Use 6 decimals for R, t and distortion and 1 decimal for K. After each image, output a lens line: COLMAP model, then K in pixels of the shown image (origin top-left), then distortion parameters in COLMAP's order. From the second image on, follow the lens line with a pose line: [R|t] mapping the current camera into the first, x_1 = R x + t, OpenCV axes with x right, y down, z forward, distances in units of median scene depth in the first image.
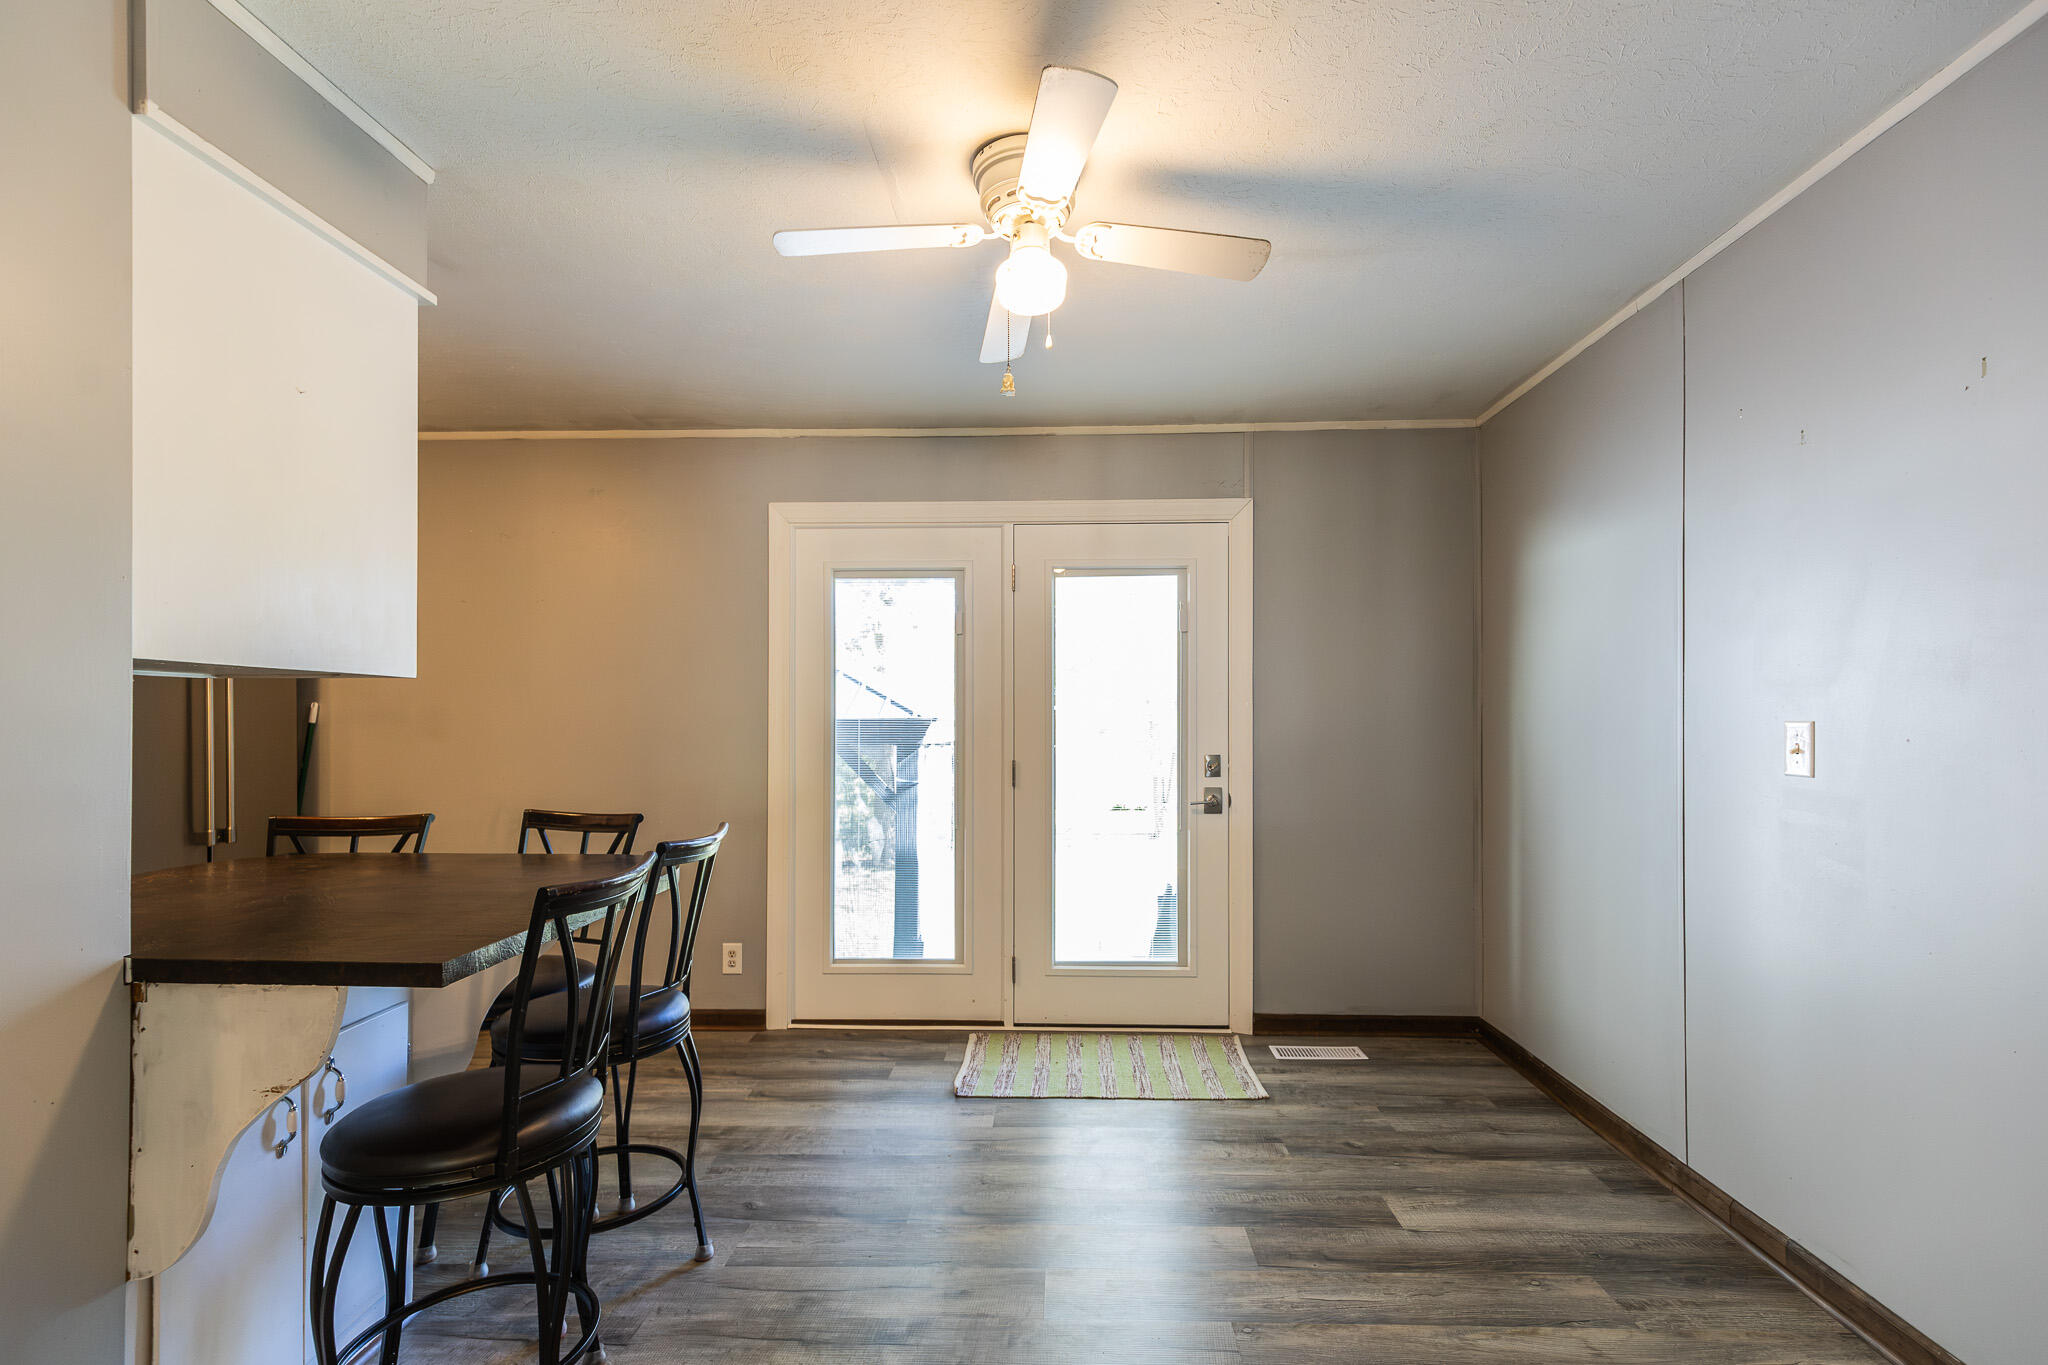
lens RADIAL K [[938.5, 0, 1044.3], [0, 938.5, 710.5], [0, 0, 1]] dist [0.005294, -0.001645]
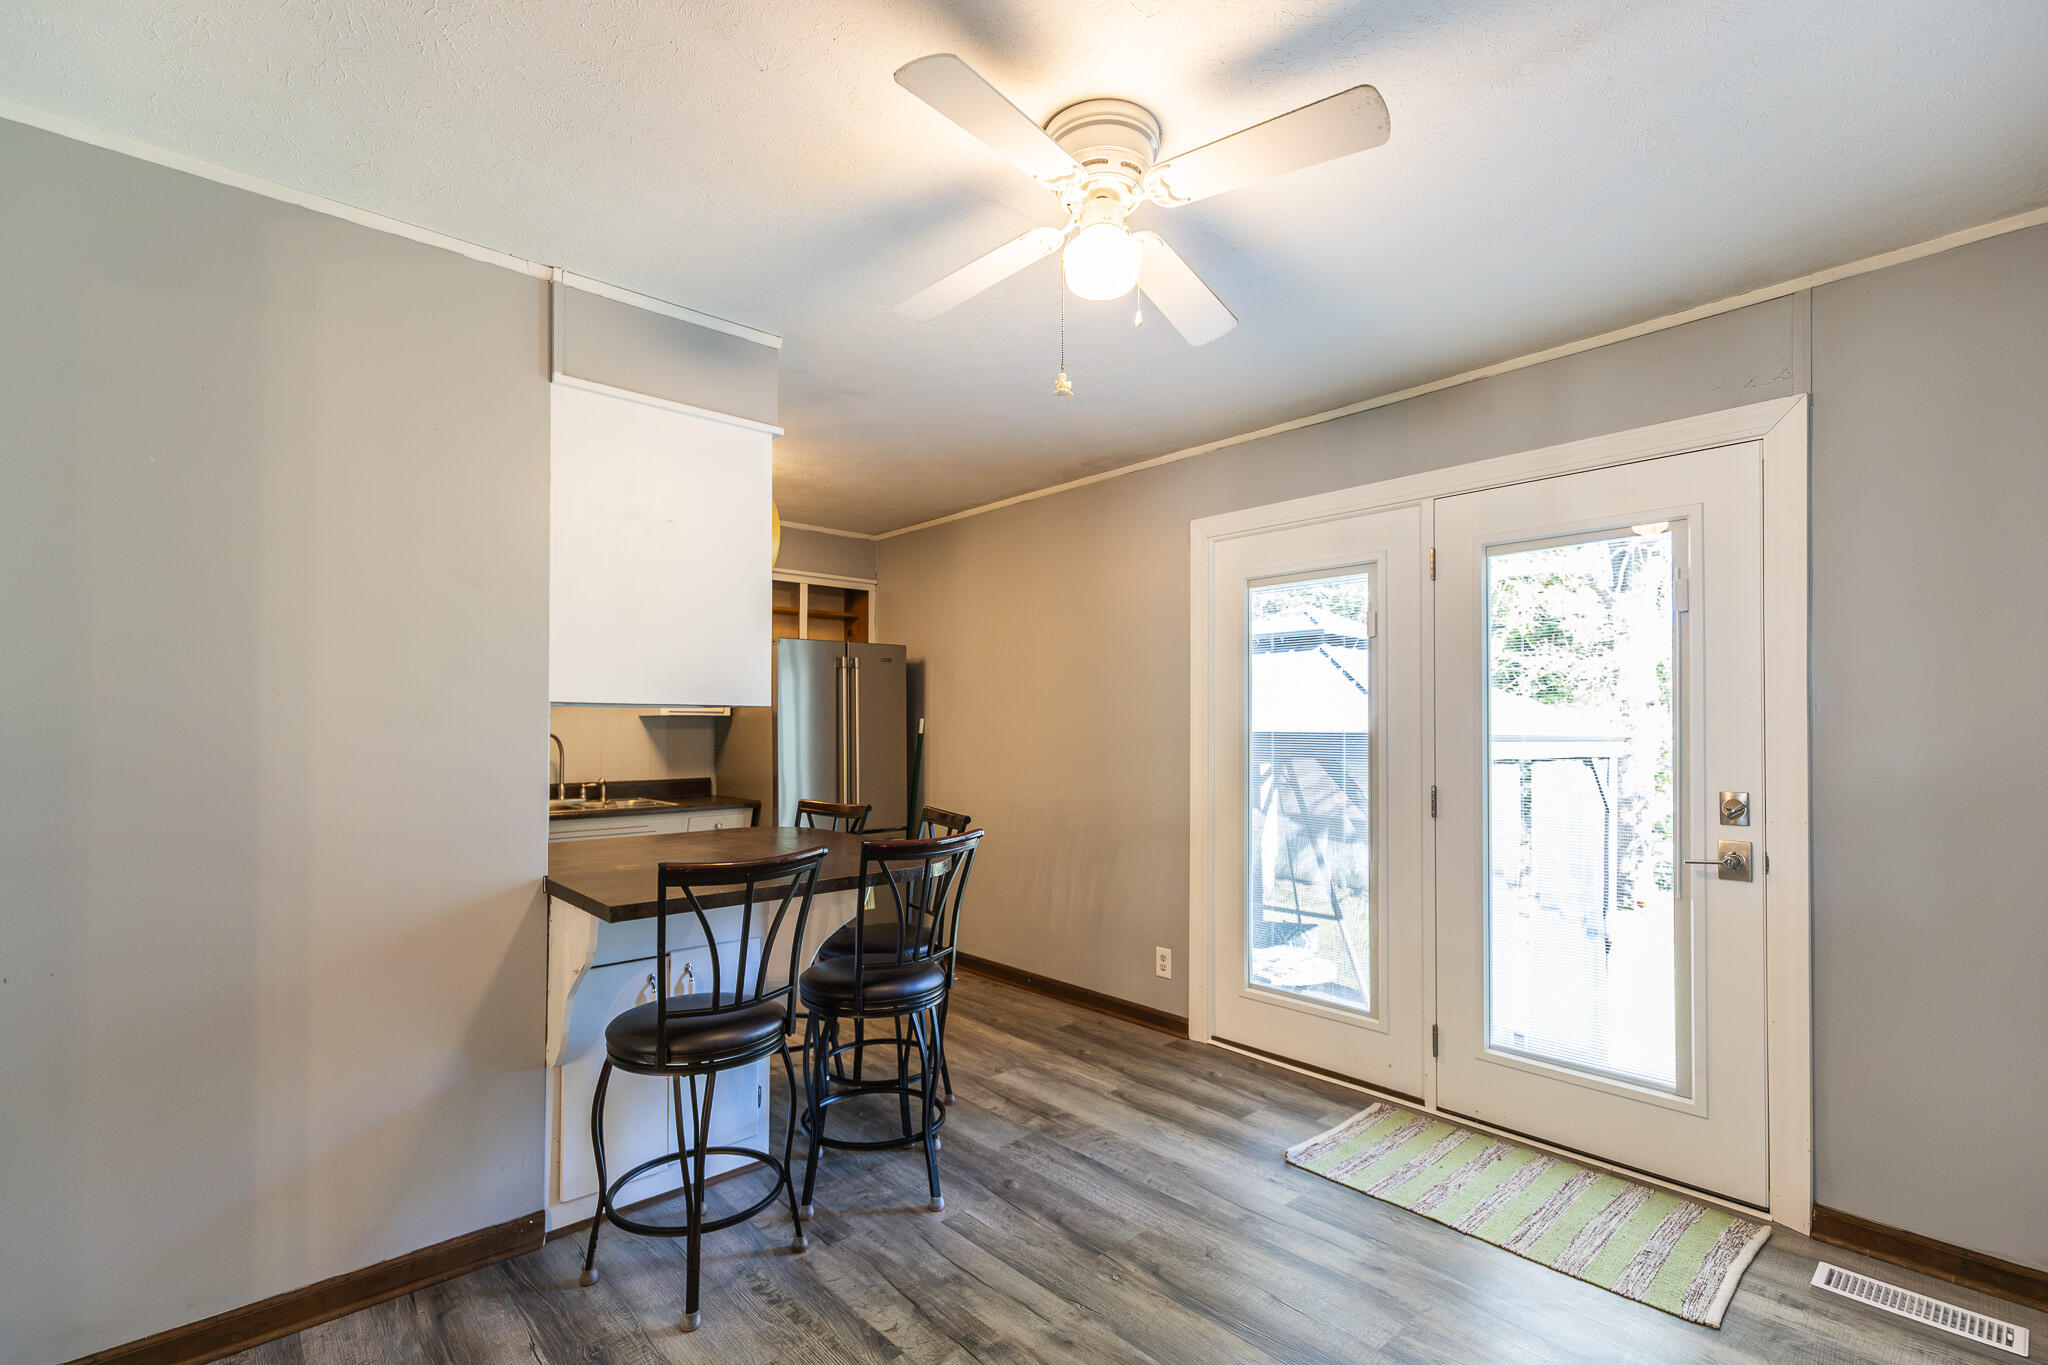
lens RADIAL K [[938.5, 0, 1031.5], [0, 938.5, 711.7], [0, 0, 1]] dist [0.005294, -0.001645]
pose [[0.684303, -0.008826, -0.729144, 0.335044], [0.004641, 0.999959, -0.007749, -0.007384], [0.729183, 0.001919, 0.684316, 0.181981]]
